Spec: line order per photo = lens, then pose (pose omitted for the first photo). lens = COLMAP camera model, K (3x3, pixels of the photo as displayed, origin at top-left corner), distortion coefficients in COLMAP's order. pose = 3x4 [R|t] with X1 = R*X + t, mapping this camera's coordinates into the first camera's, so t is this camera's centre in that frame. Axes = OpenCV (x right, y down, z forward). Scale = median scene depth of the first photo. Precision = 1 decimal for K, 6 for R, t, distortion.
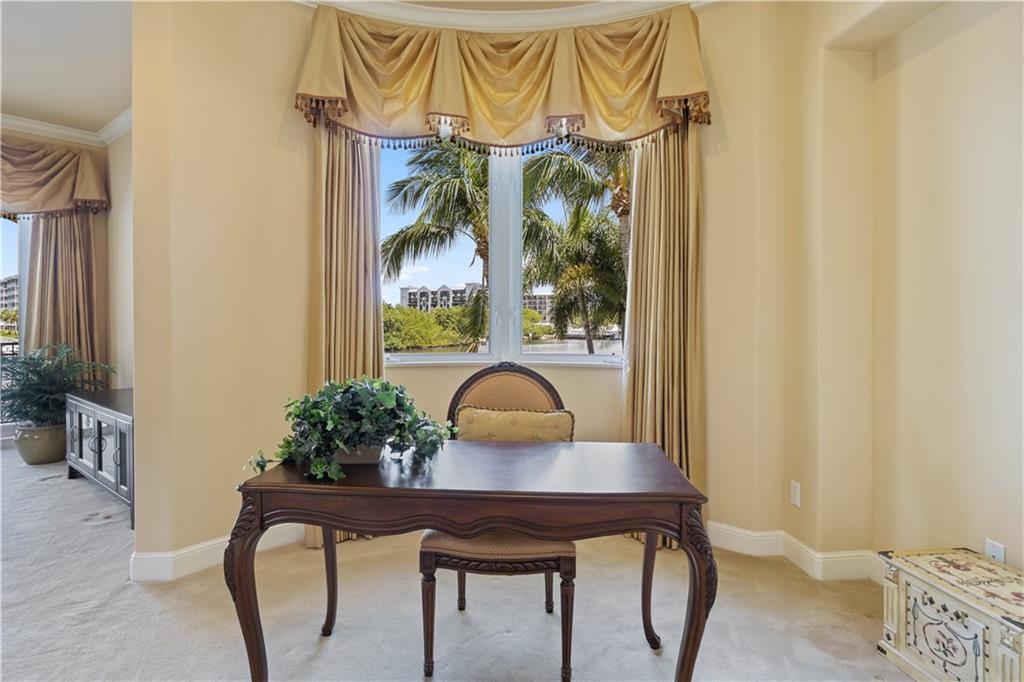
lens RADIAL K [[539.6, 0, 515.6], [0, 539.6, 321.1], [0, 0, 1]] dist [-0.004689, -0.000361]
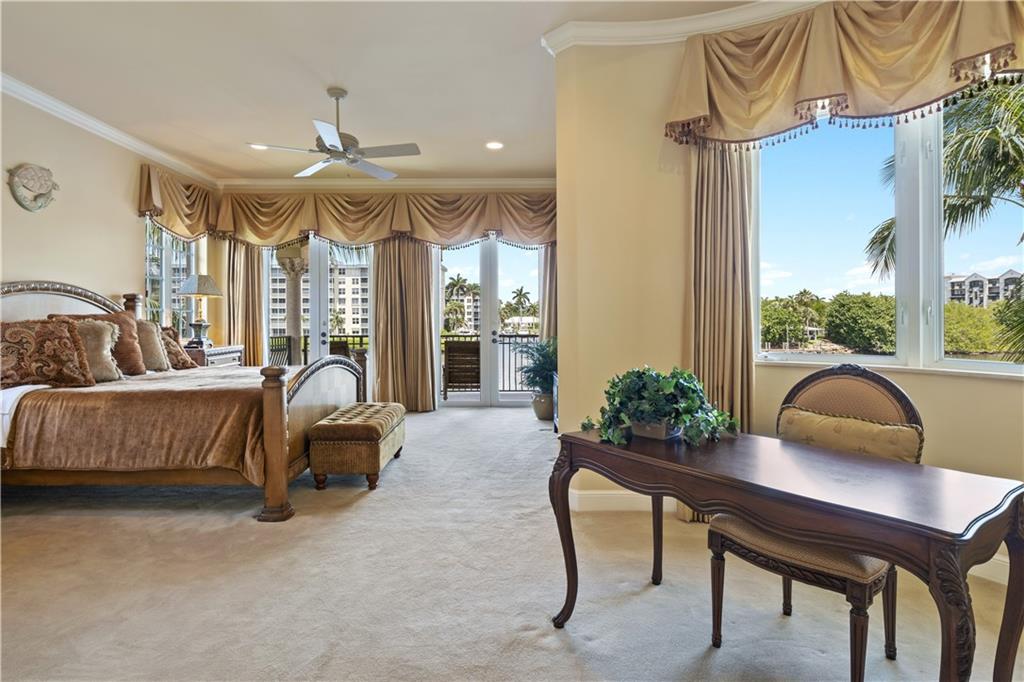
lens RADIAL K [[544.2, 0, 510.4], [0, 544.2, 315.7], [0, 0, 1]] dist [0.001588, 0.000243]
pose [[0.653832, -0.006260, -0.756614, 0.245590], [0.001384, 0.999974, -0.007077, -0.000231], [0.756639, 0.003579, 0.653823, -0.019917]]
